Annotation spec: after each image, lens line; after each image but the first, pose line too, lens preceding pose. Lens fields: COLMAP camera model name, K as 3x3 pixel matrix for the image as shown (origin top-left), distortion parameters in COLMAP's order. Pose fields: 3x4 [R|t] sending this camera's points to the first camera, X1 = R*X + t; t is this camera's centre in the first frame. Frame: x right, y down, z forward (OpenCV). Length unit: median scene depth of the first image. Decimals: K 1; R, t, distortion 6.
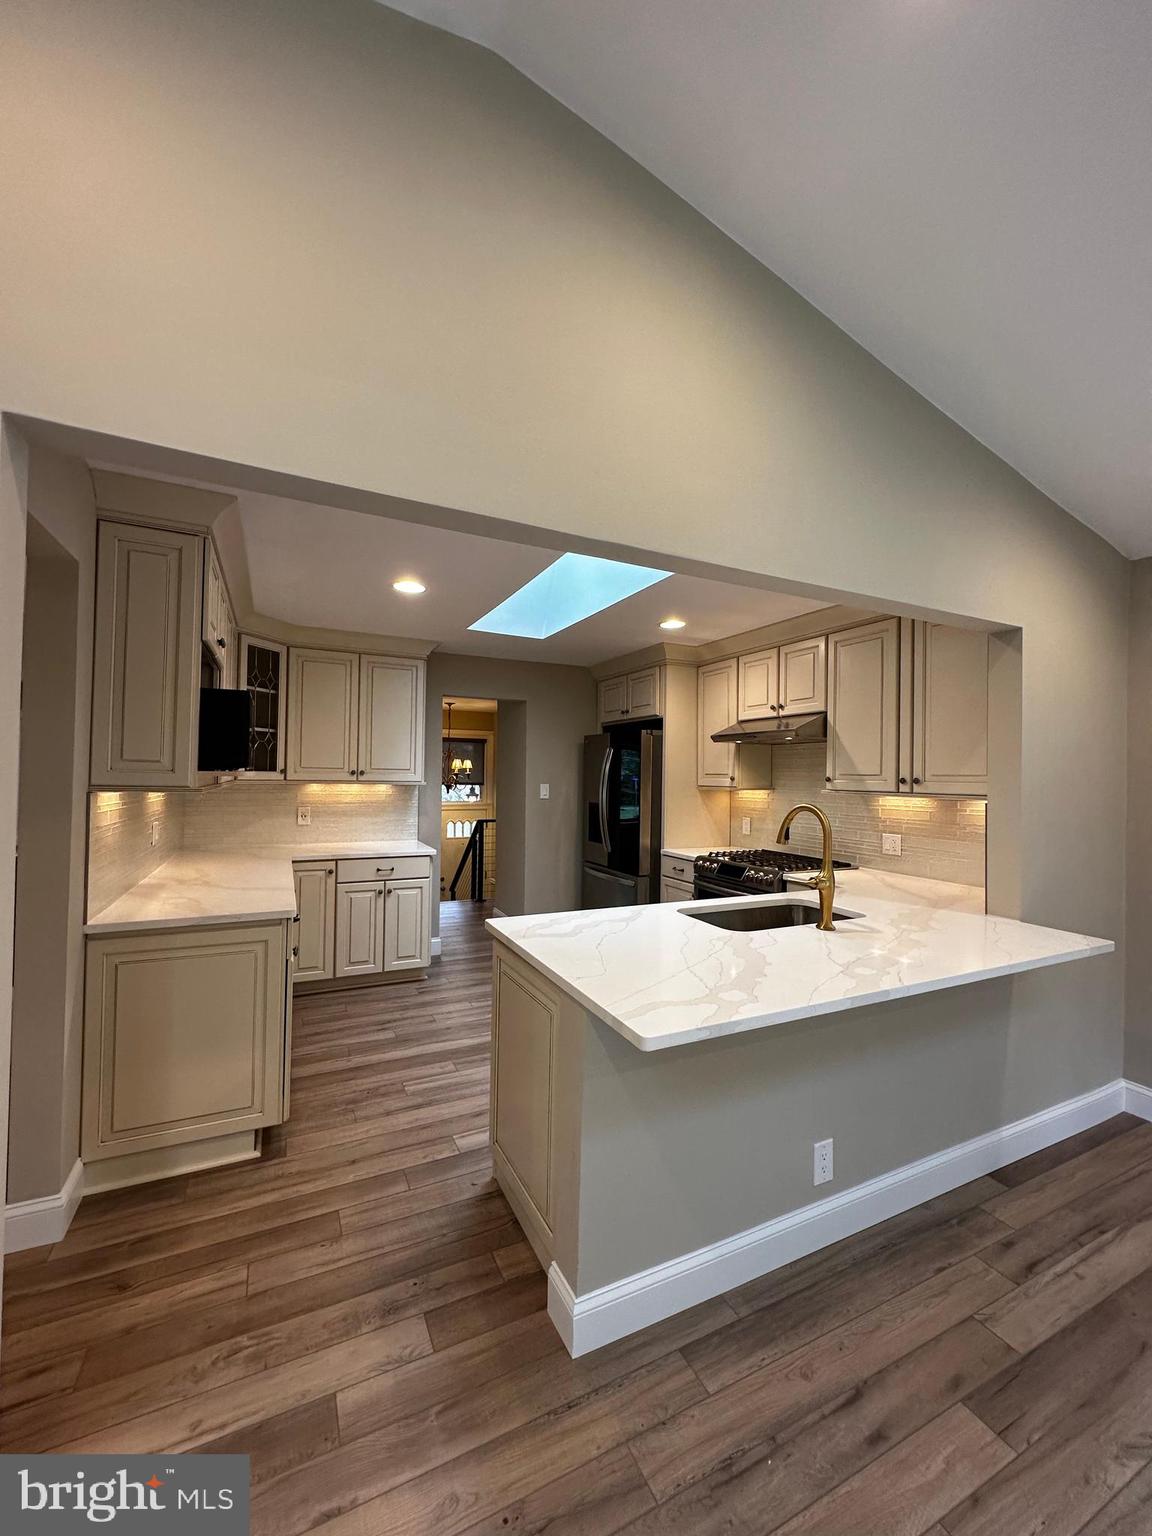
lens RADIAL K [[613.5, 0, 581.5], [0, 613.5, 773.0], [0, 0, 1]] dist [-0.000181, 0.000153]
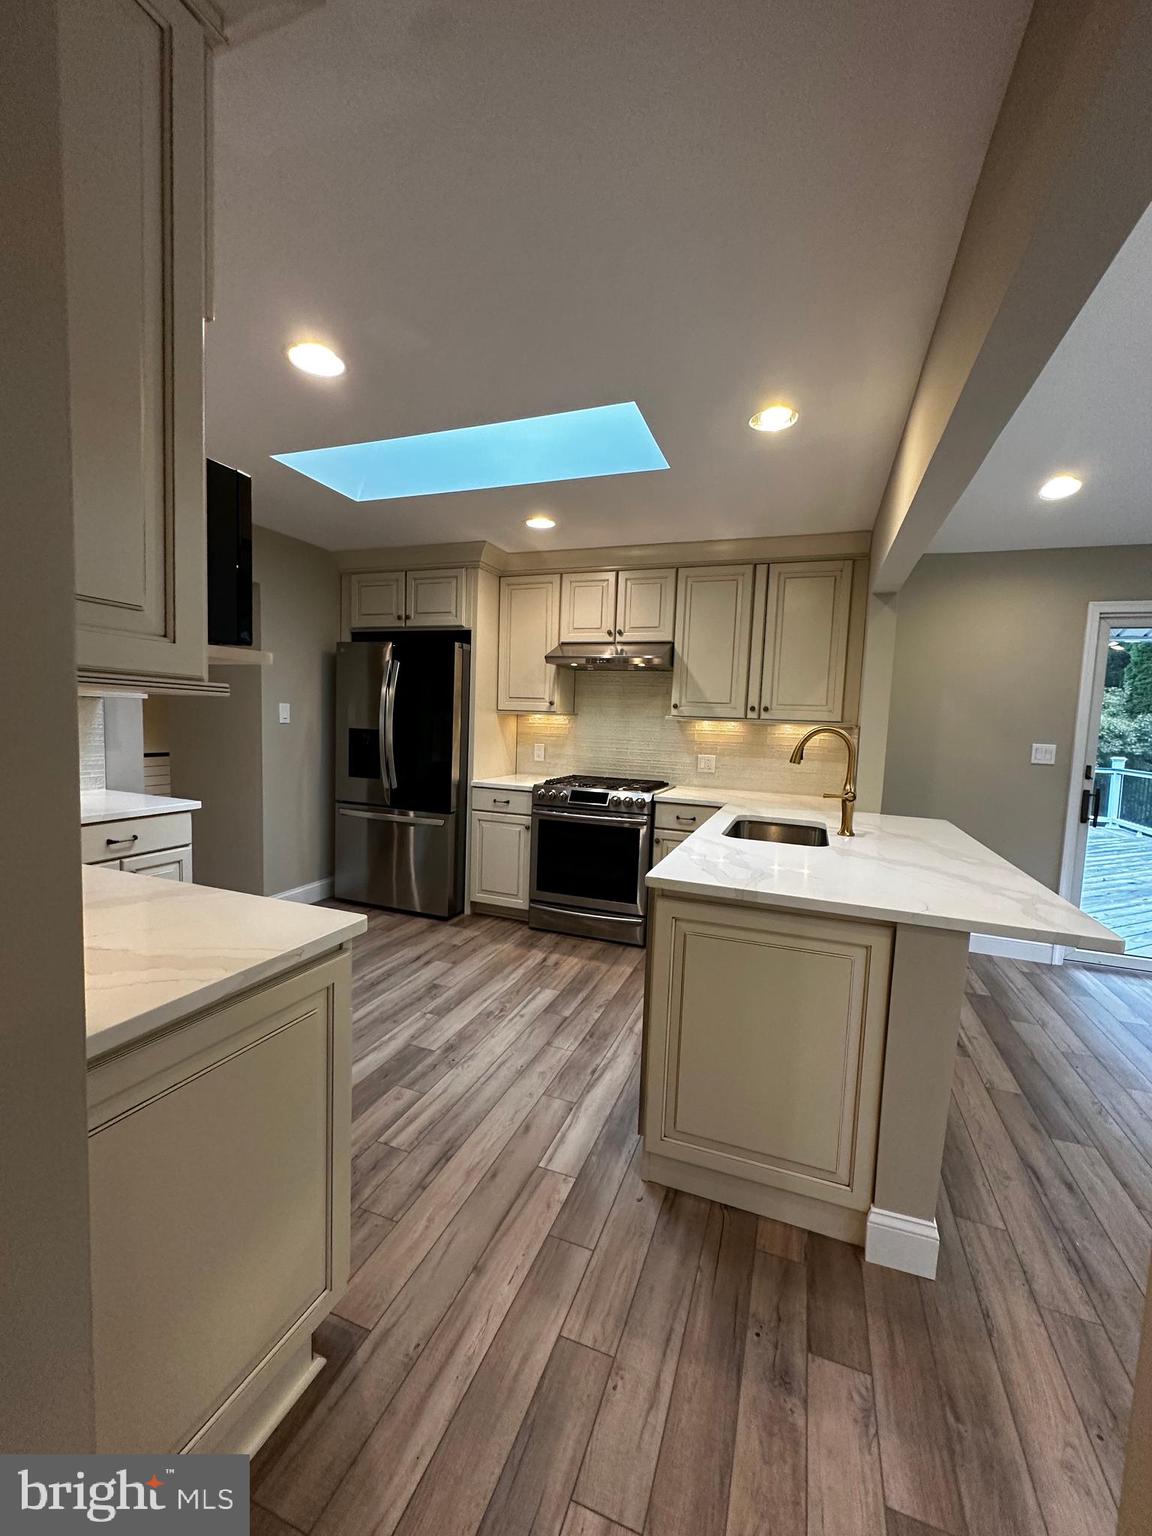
lens RADIAL K [[613.5, 0, 581.5], [0, 613.5, 773.0], [0, 0, 1]] dist [-0.000181, 0.000153]
pose [[0.728956, -0.047495, 0.682911, -0.480563], [-0.030434, 0.994355, 0.101642, 0.024083], [-0.683884, -0.094876, 0.723396, 0.336063]]
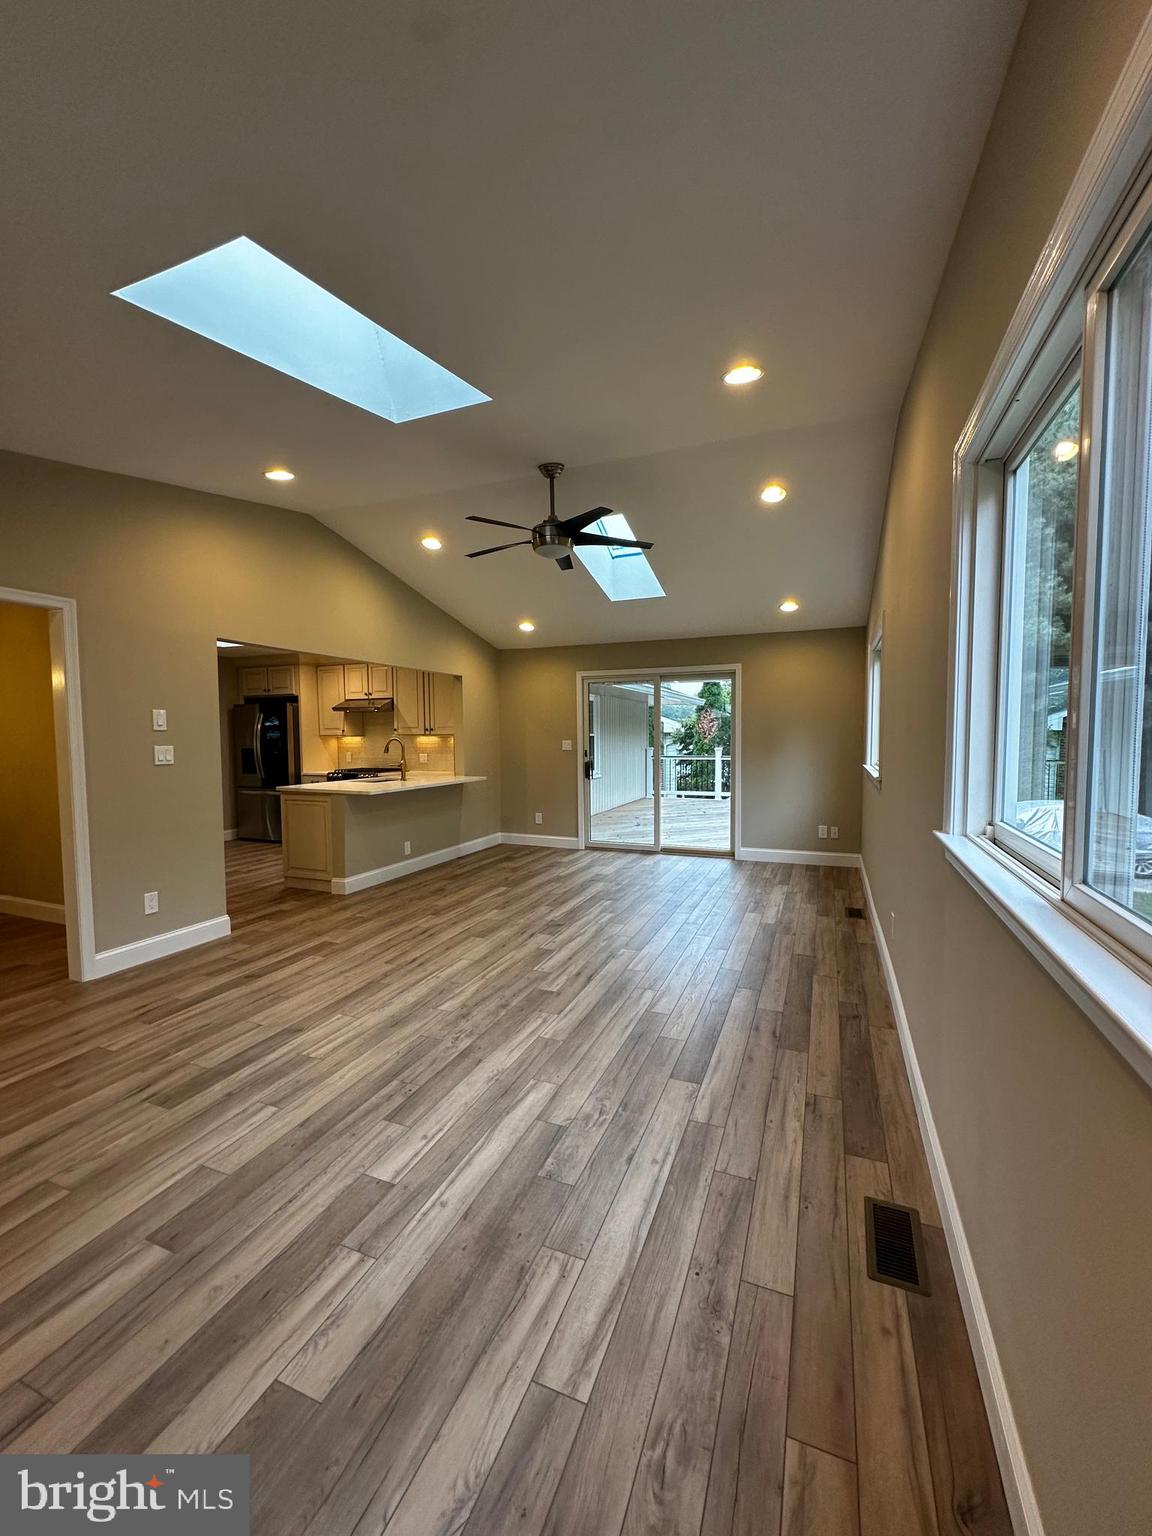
lens RADIAL K [[616.1, 0, 576.0], [0, 616.1, 768.0], [0, 0, 1]] dist [0.002446, 0.000237]
pose [[0.751502, -0.053171, 0.657584, -0.579158], [0.013809, 0.997796, 0.064899, 0.013488], [-0.659586, -0.039692, 0.750580, -1.102244]]
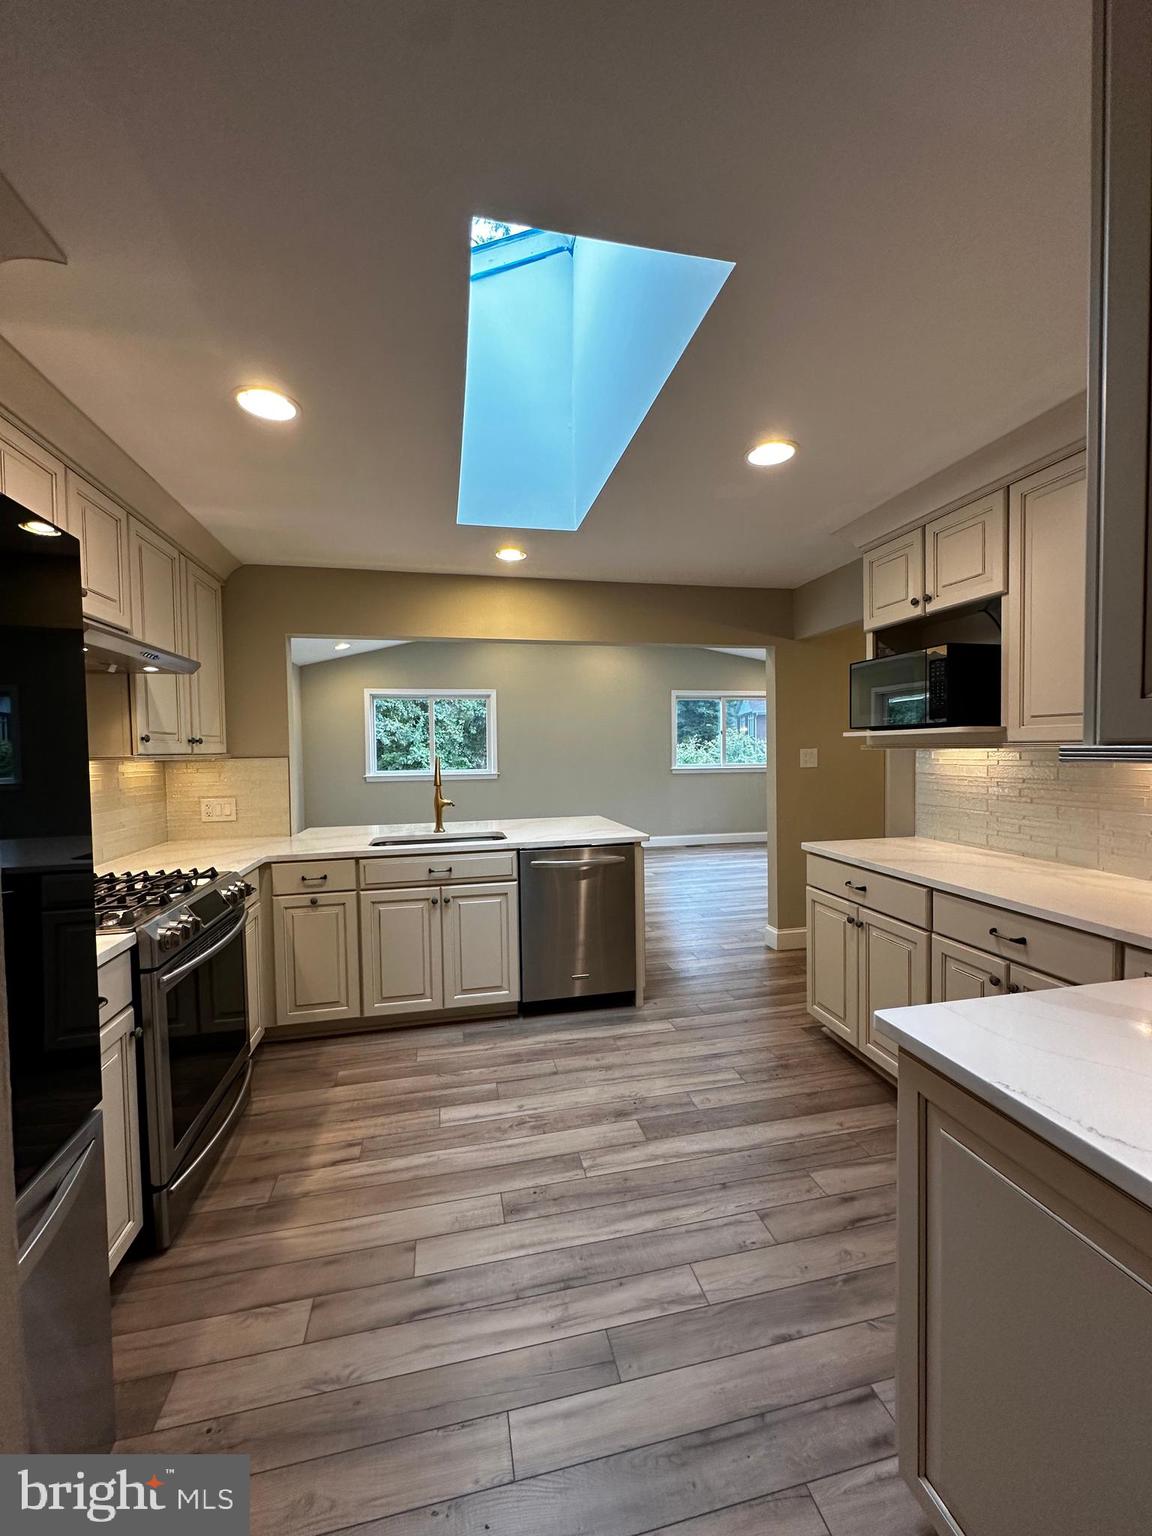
lens RADIAL K [[613.5, 0, 581.5], [0, 613.5, 773.0], [0, 0, 1]] dist [-0.000181, 0.000153]
pose [[-0.971737, -0.013164, 0.235699, -0.223200], [-0.003318, 0.999107, 0.042121, 0.020576], [-0.236043, 0.040148, -0.970913, 1.599951]]
